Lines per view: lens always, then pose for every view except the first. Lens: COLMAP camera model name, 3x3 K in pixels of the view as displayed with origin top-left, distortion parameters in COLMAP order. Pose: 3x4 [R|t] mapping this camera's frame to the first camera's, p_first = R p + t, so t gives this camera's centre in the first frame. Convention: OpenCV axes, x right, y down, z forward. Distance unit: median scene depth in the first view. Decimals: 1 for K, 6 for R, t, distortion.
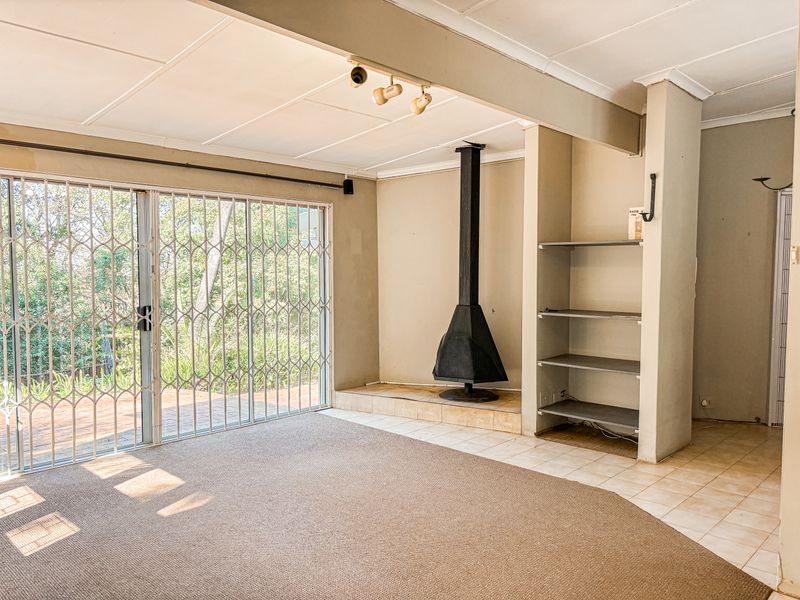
lens RADIAL K [[597.1, 0, 400.0], [0, 597.1, 300.0], [0, 0, 1]] dist [-0.006332, -0.006074]
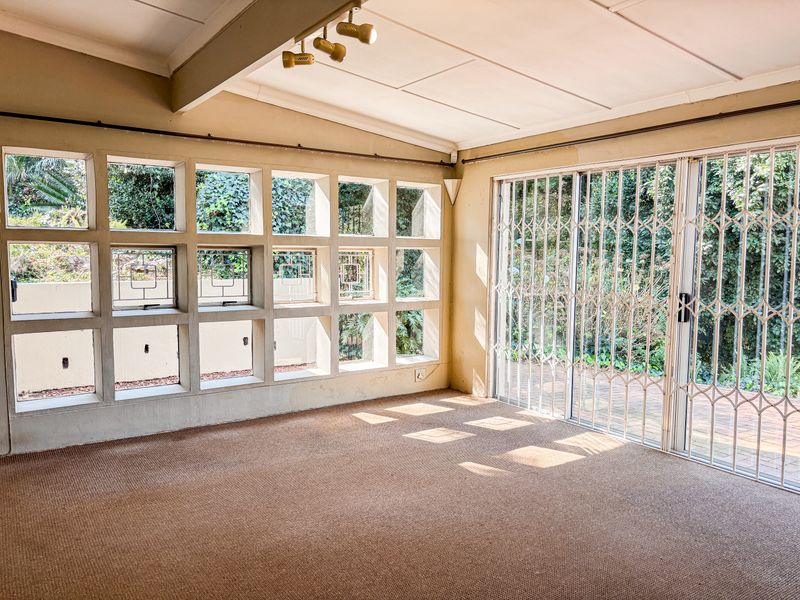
lens RADIAL K [[597.1, 0, 400.0], [0, 597.1, 300.0], [0, 0, 1]] dist [-0.006332, -0.006074]
pose [[-0.220261, 0.081574, -0.972024, 0.610812], [-0.063519, 0.993183, 0.097743, -0.046927], [0.973371, 0.083271, -0.213577, 0.945575]]
